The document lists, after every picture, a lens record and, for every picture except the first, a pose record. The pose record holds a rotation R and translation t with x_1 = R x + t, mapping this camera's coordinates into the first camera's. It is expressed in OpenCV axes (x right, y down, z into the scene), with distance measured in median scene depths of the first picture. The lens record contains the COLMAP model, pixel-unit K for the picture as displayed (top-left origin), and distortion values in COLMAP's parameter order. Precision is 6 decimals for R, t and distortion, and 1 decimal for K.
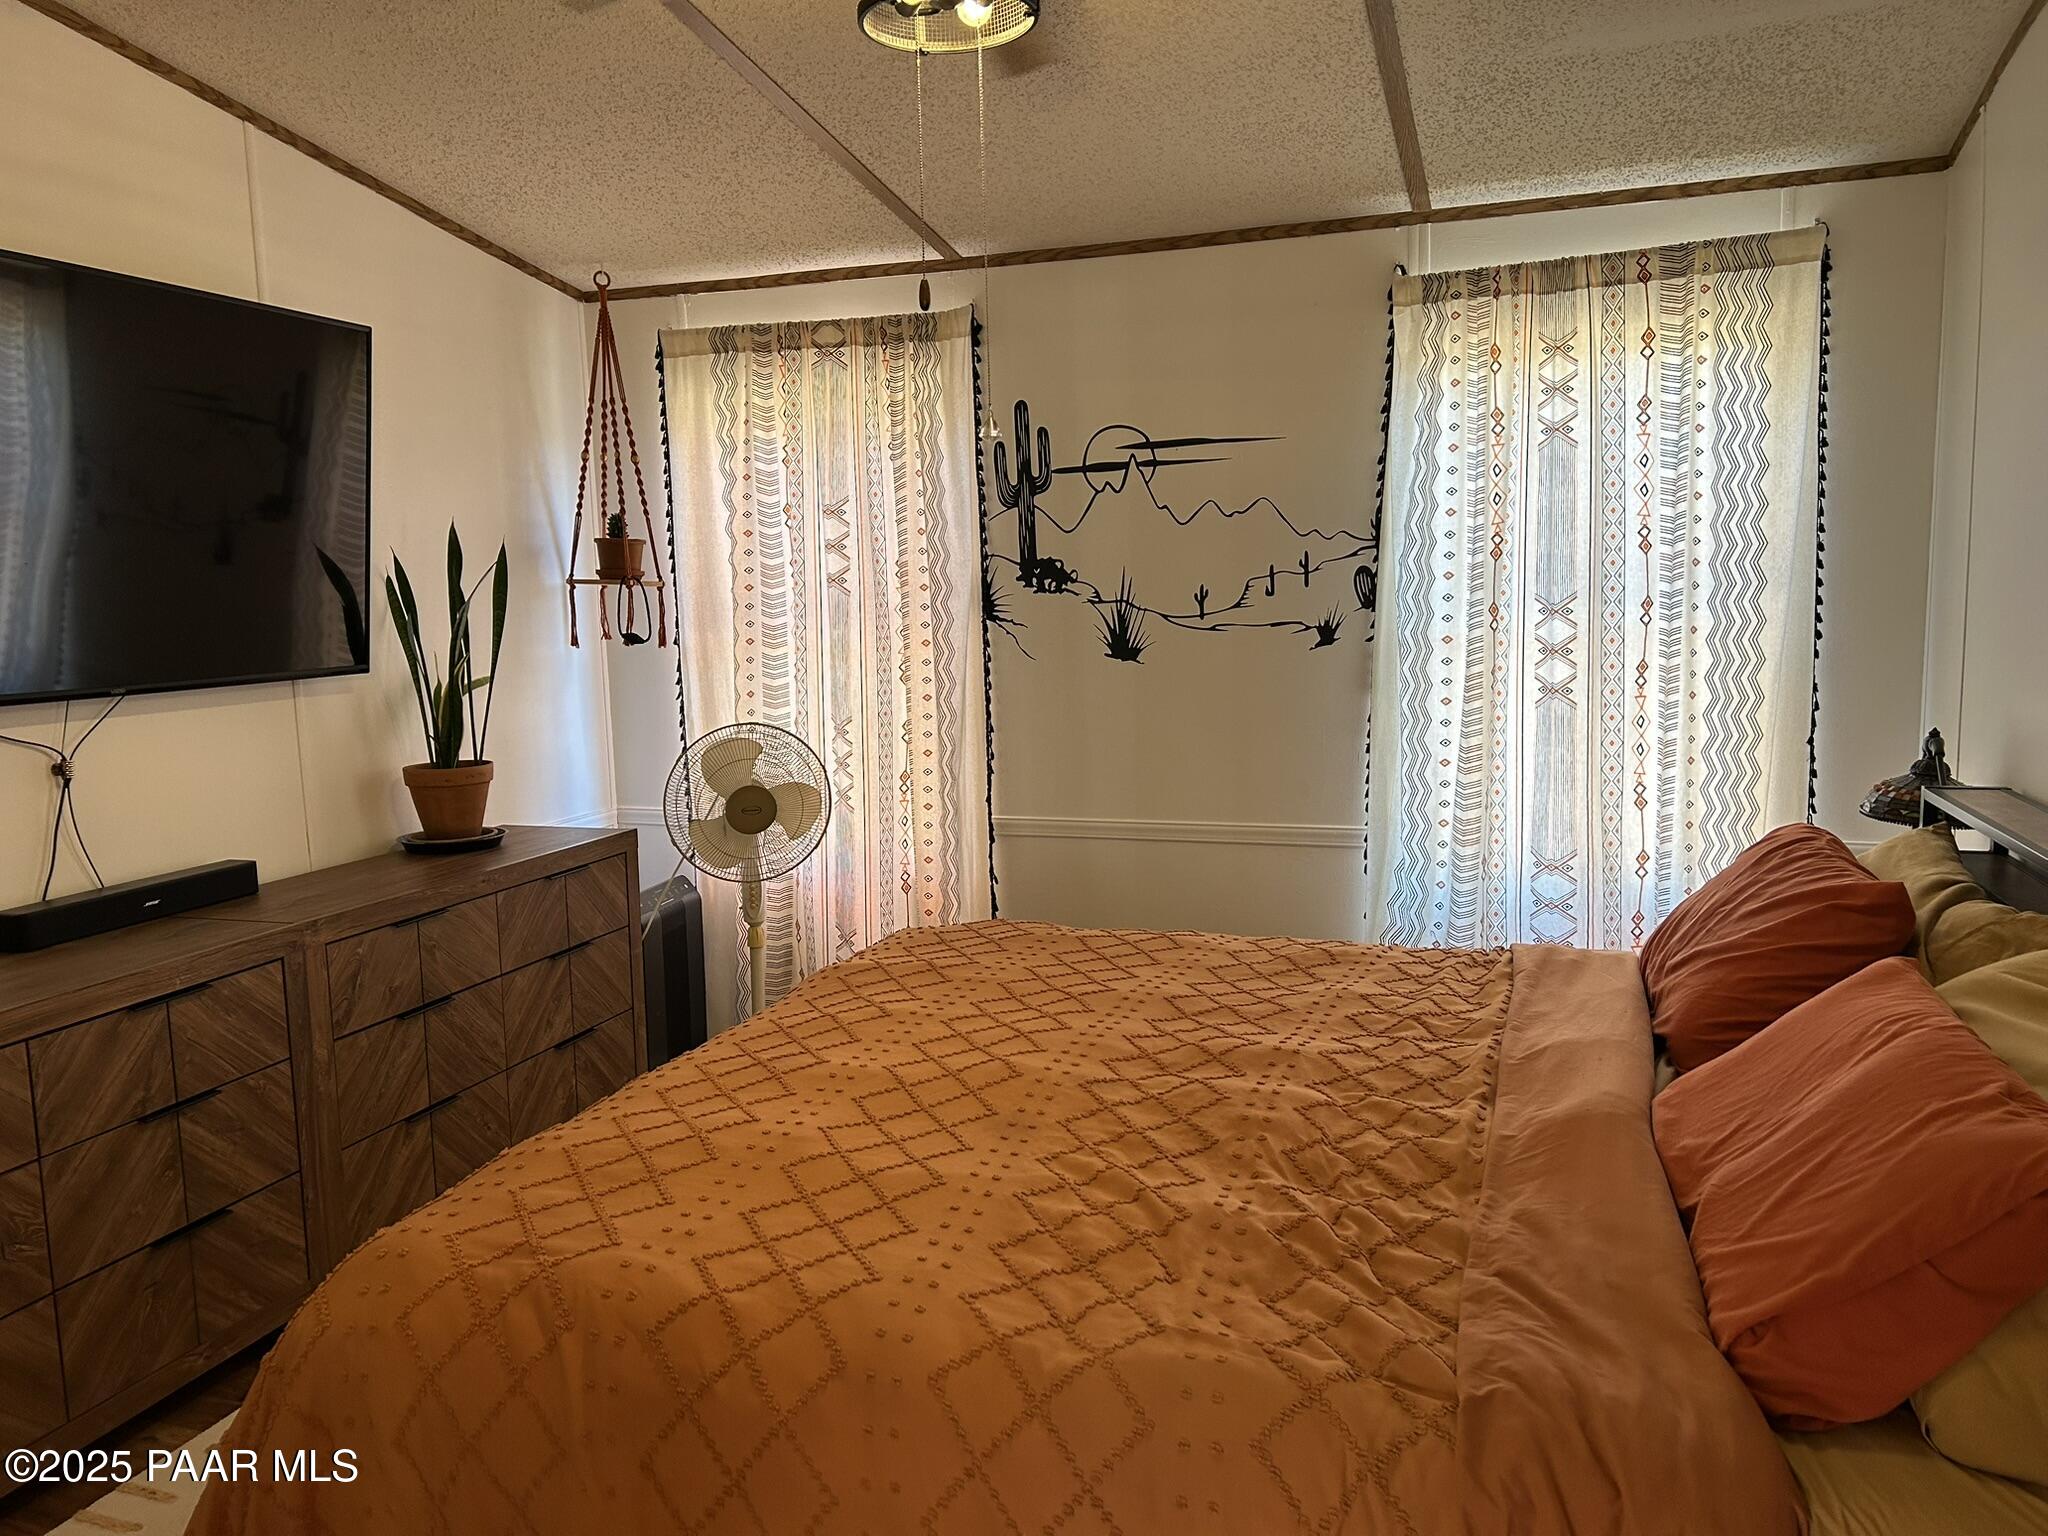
lens RADIAL K [[1536.8, 0, 1009.0], [0, 1536.8, 781.2], [0, 0, 1]] dist [0.067867, -0.073994]
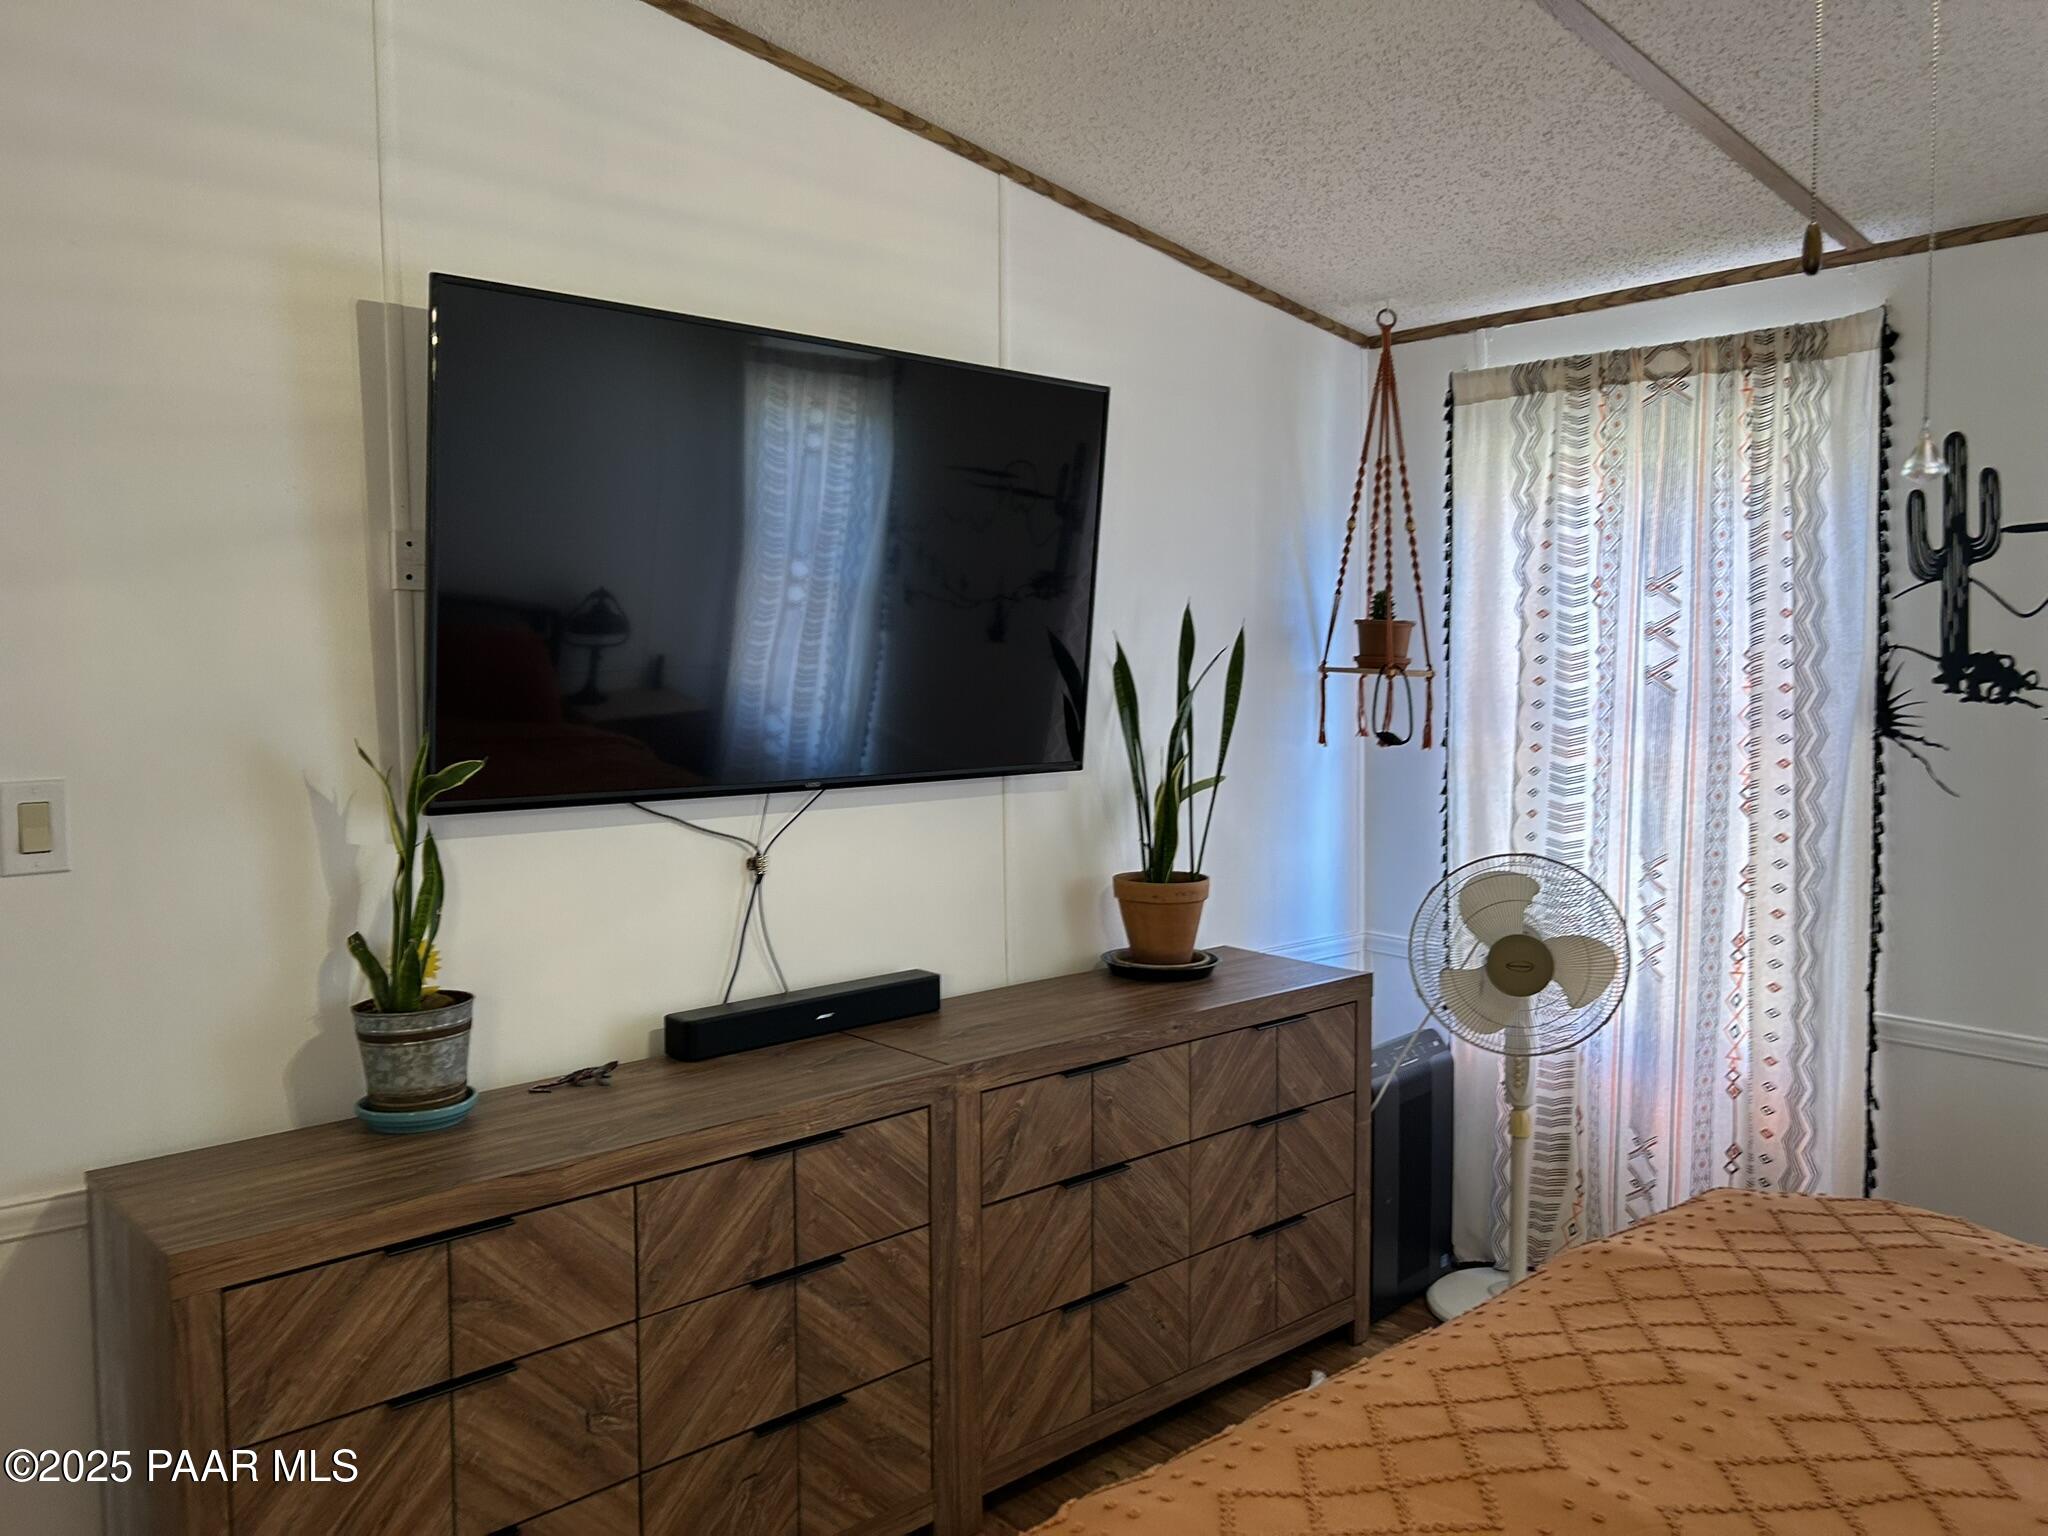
lens RADIAL K [[1536.8, 0, 1037.7], [0, 1536.8, 738.0], [0, 0, 1]] dist [0.067867, -0.073994]
pose [[0.874222, 0.049251, -0.483022, -0.008076], [-0.082789, 0.995394, -0.048347, -0.039569], [0.478416, 0.082255, 0.874273, 0.195099]]
